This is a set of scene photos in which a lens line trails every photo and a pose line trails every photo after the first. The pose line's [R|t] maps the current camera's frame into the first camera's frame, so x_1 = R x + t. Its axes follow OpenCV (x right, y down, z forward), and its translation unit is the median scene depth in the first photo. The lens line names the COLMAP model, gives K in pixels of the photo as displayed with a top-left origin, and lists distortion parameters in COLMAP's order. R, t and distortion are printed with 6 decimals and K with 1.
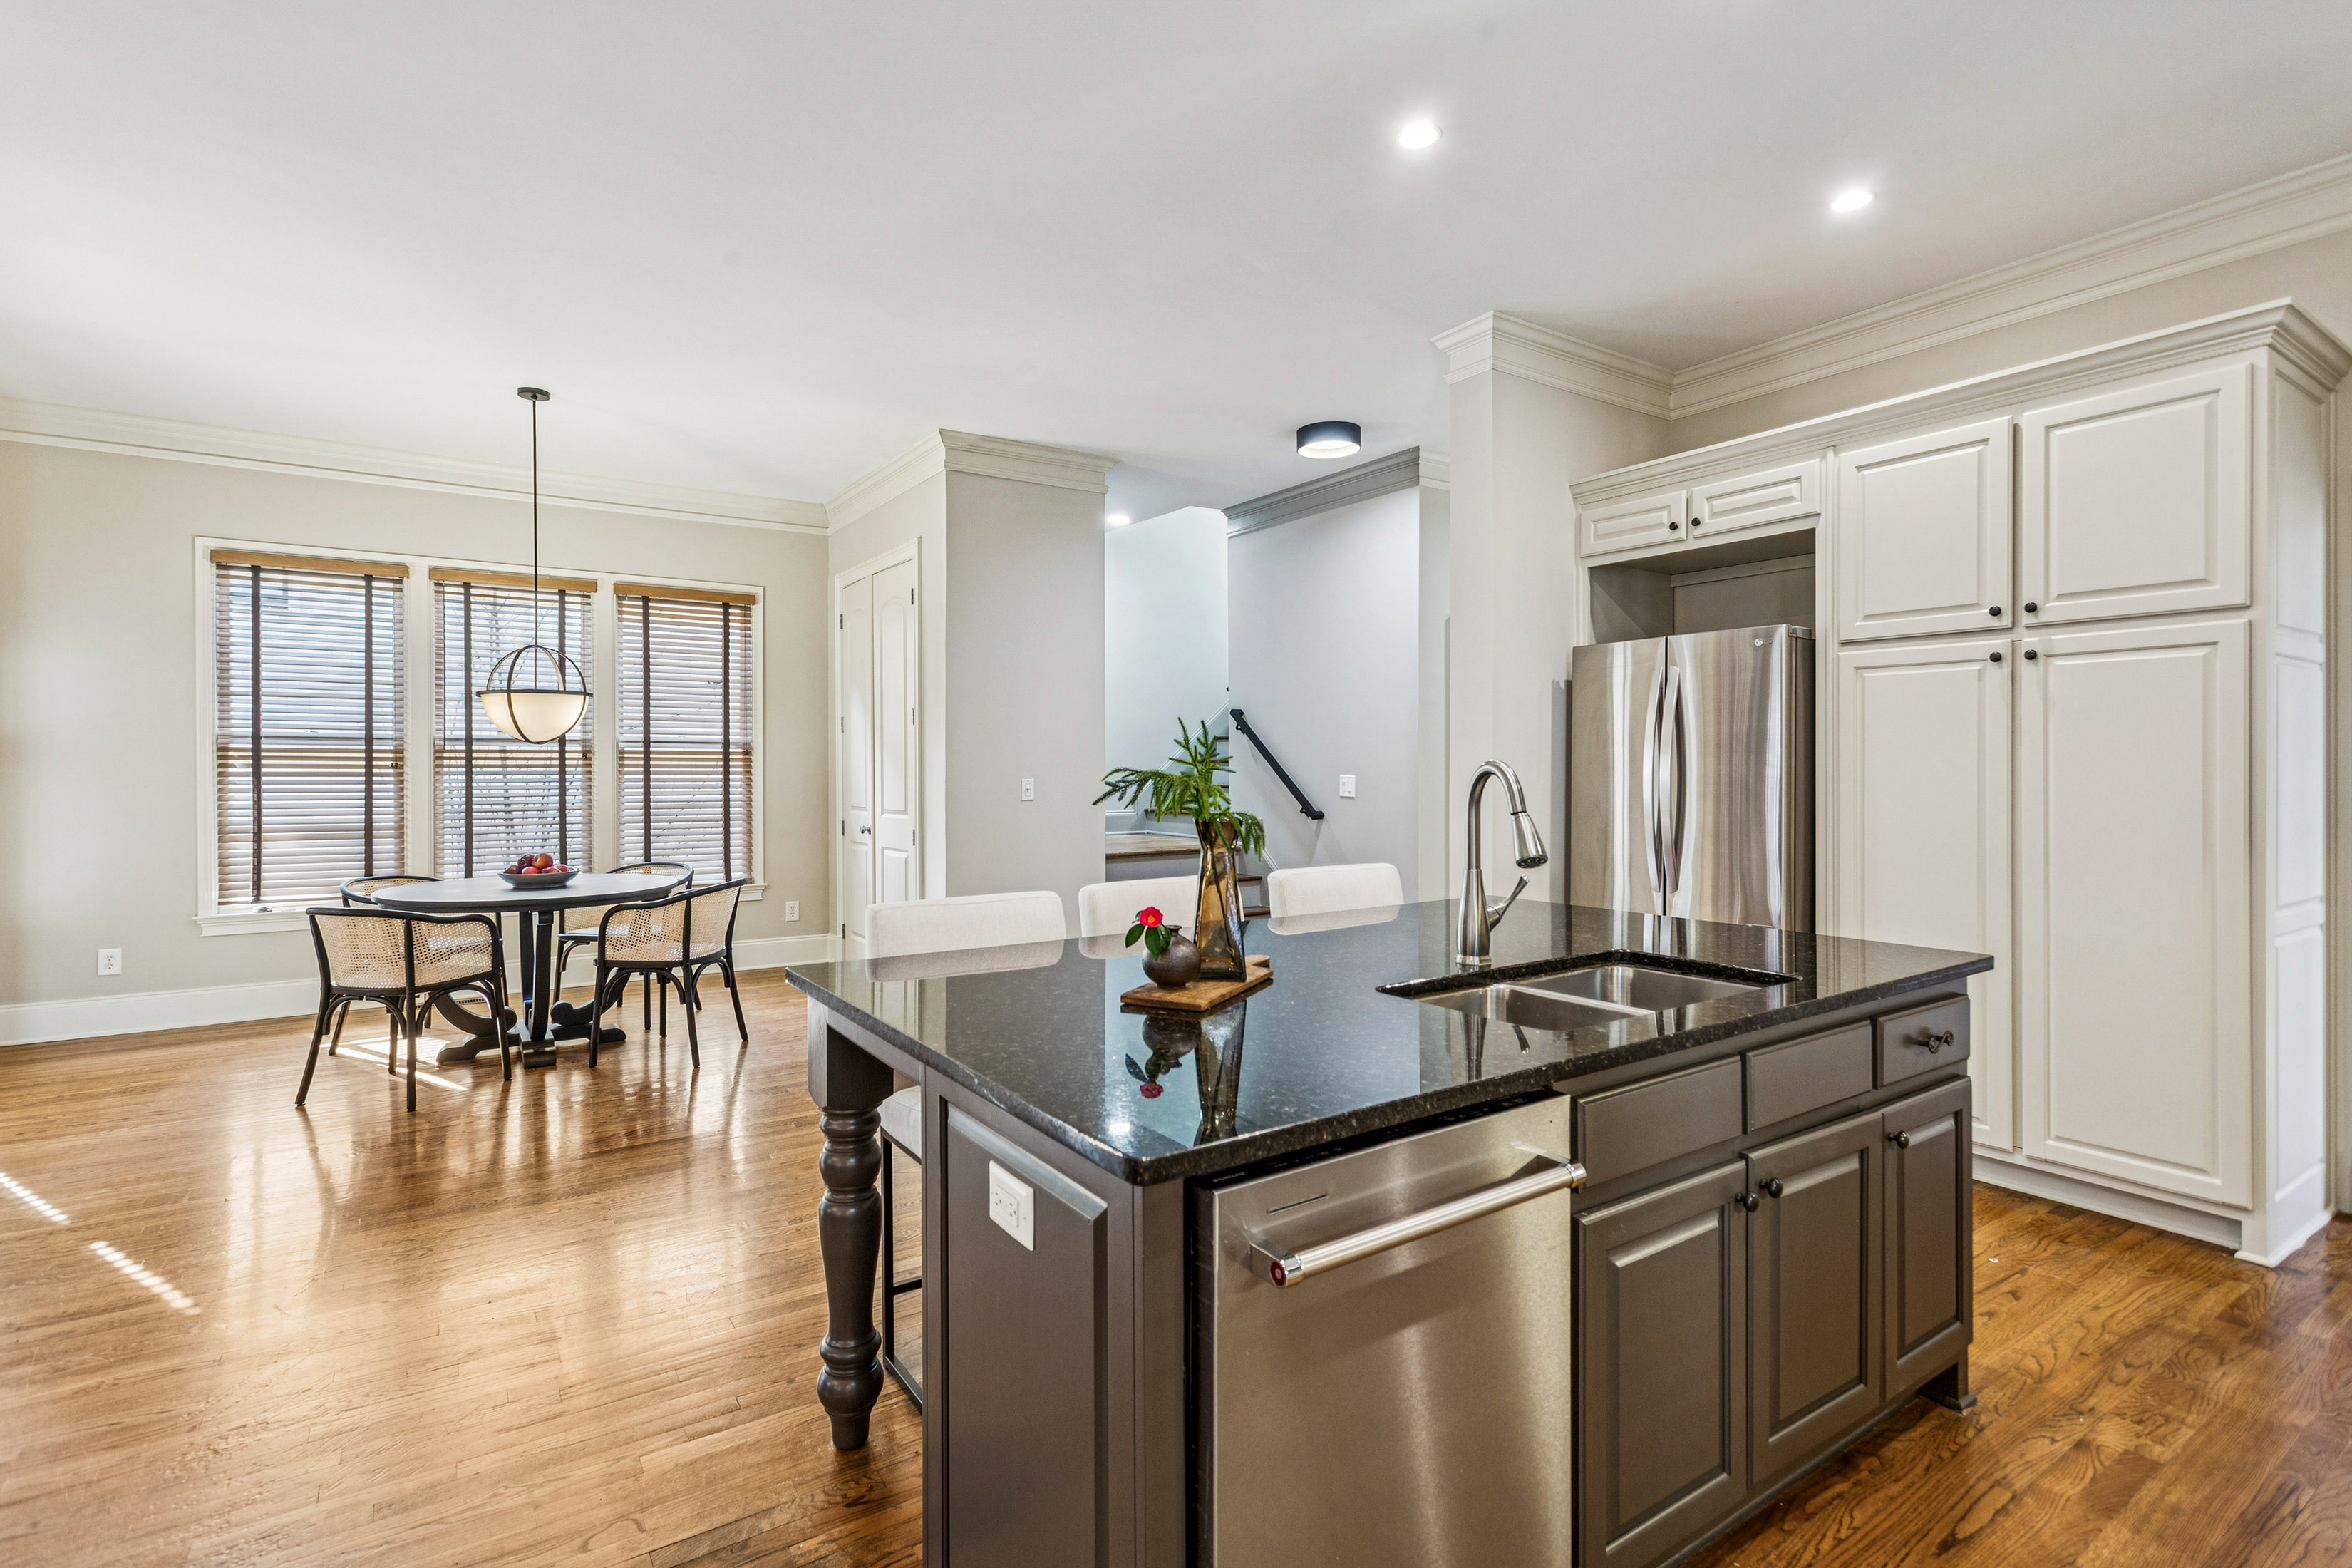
lens RADIAL K [[1124.8, 0, 1178.5], [0, 1124.8, 780.8], [0, 0, 1]] dist [0.009994, 0.001002]
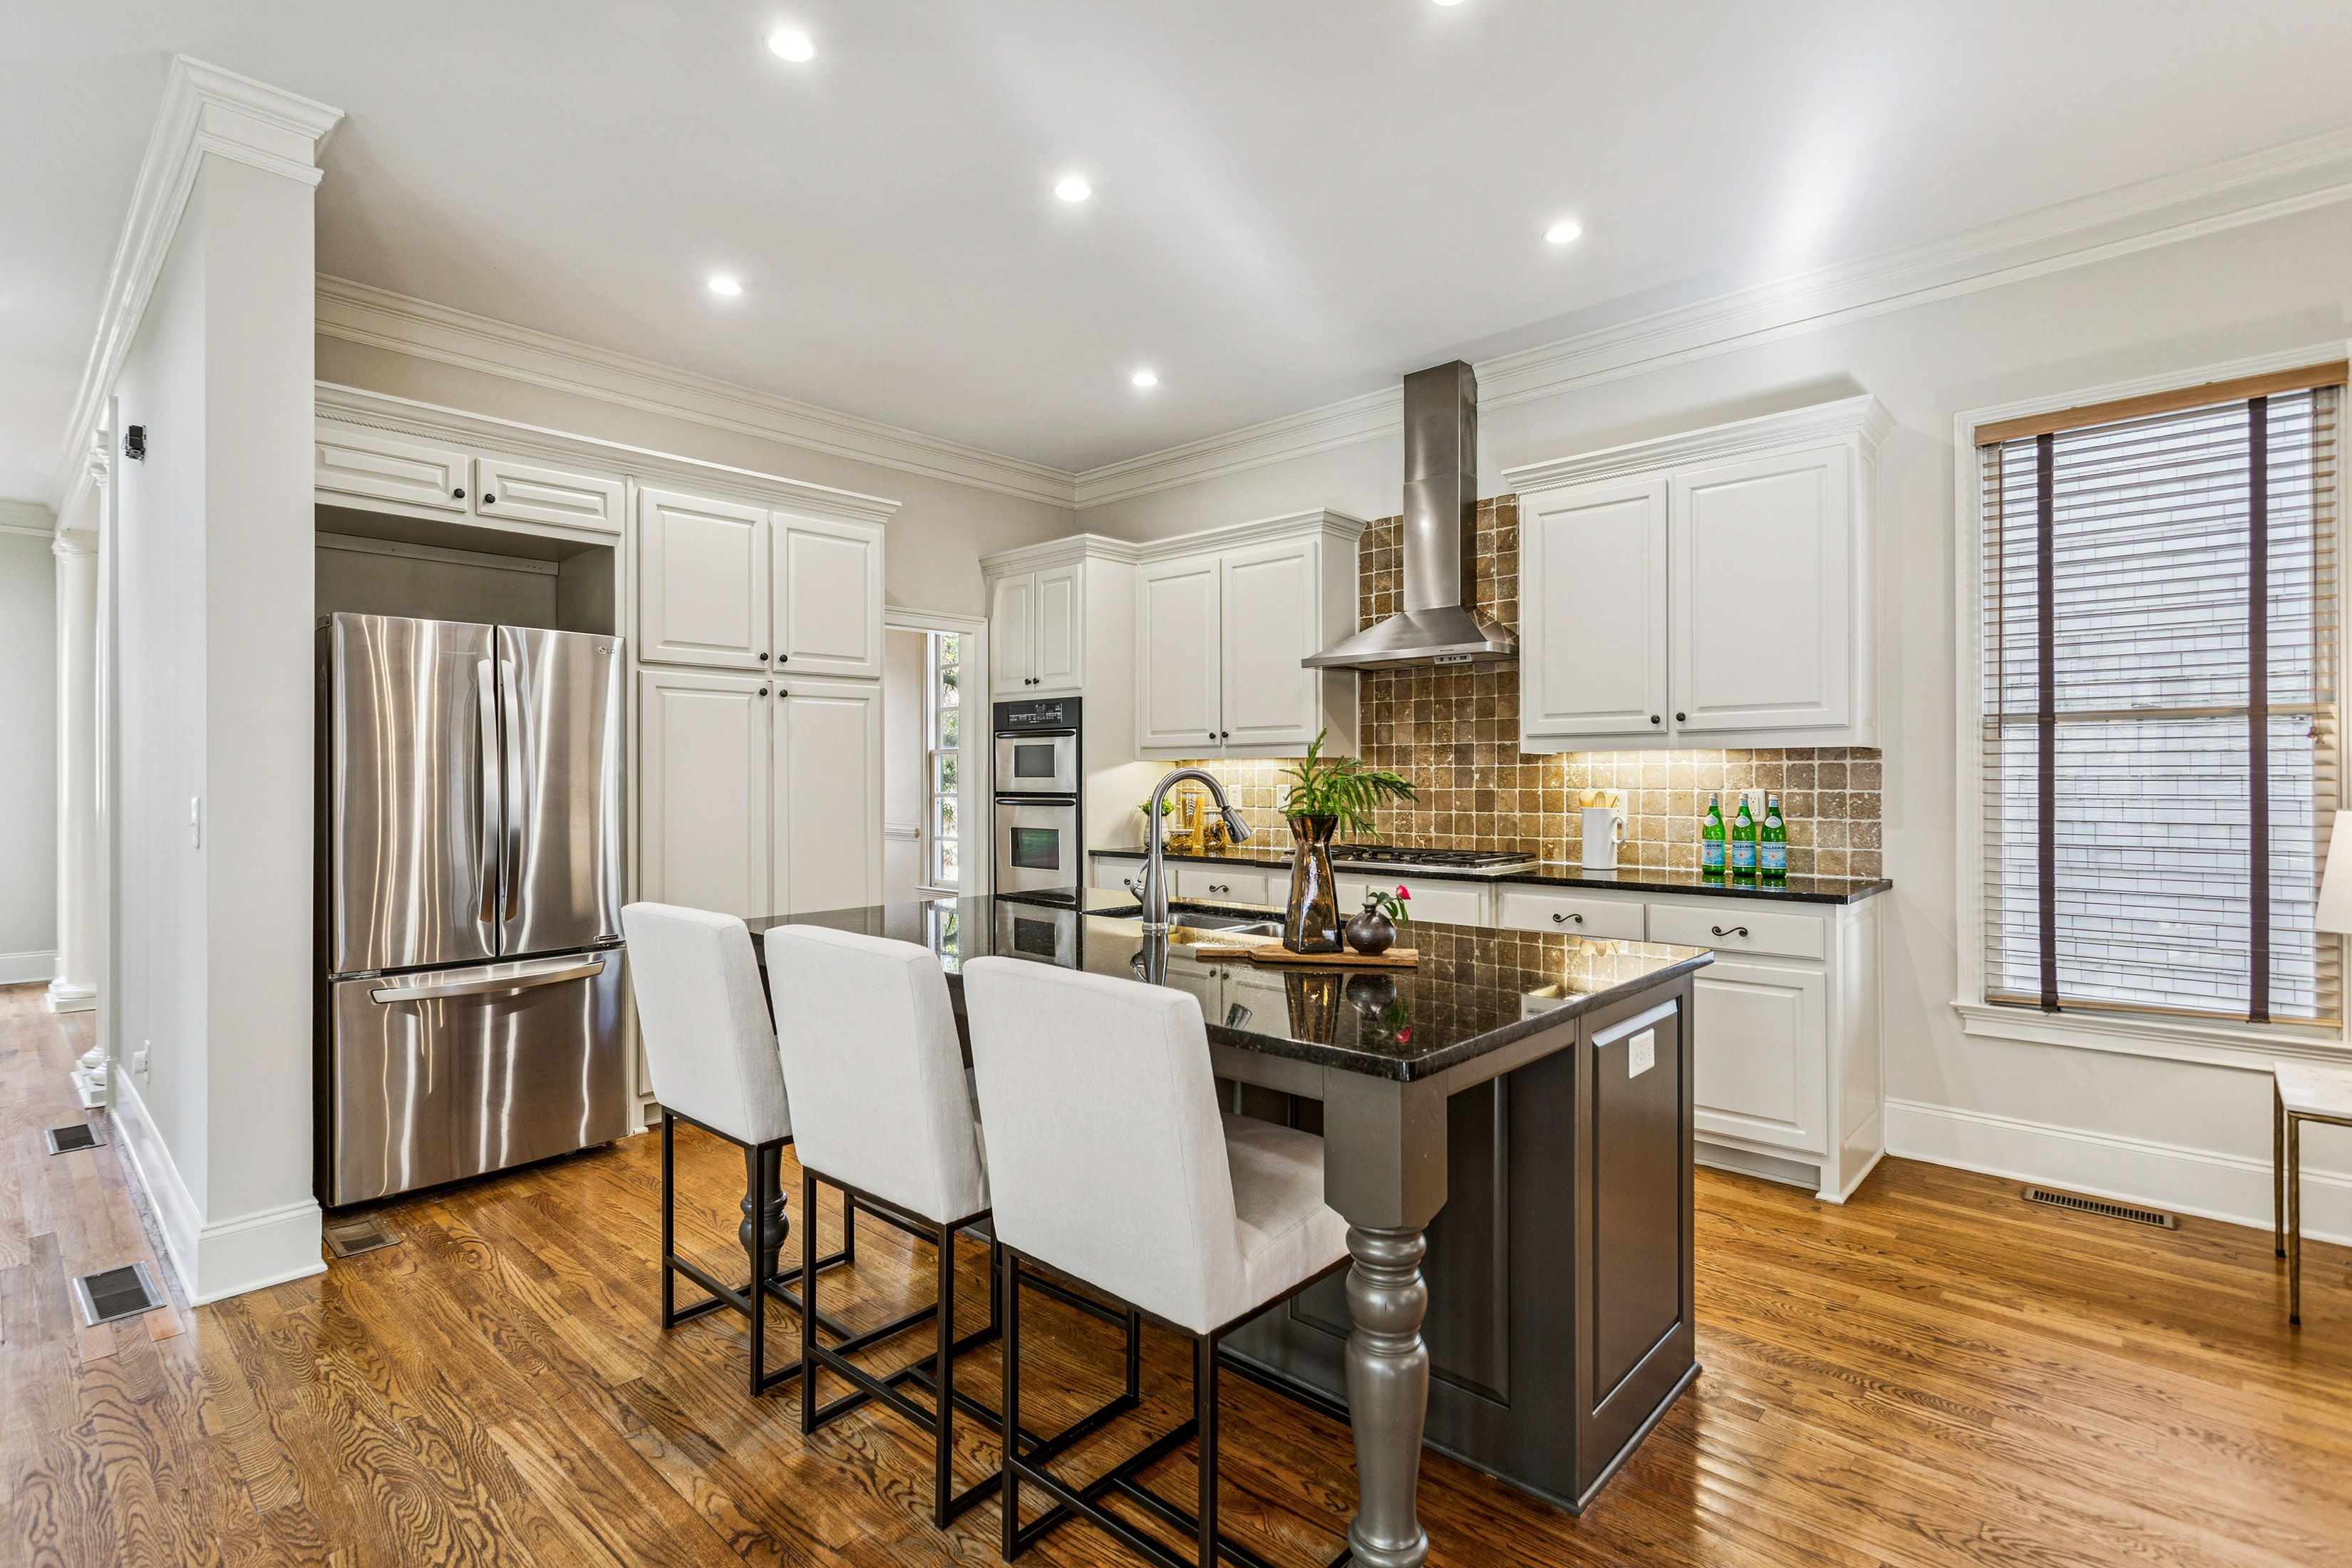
lens RADIAL K [[1124.8, 0, 1176.1], [0, 1124.8, 772.3], [0, 0, 1]] dist [0.009994, 0.001002]
pose [[-0.242050, 0.005861, 0.970246, -0.413181], [0.014048, 0.999898, -0.002535, -0.004819], [-0.970162, 0.013017, -0.242108, 0.547883]]
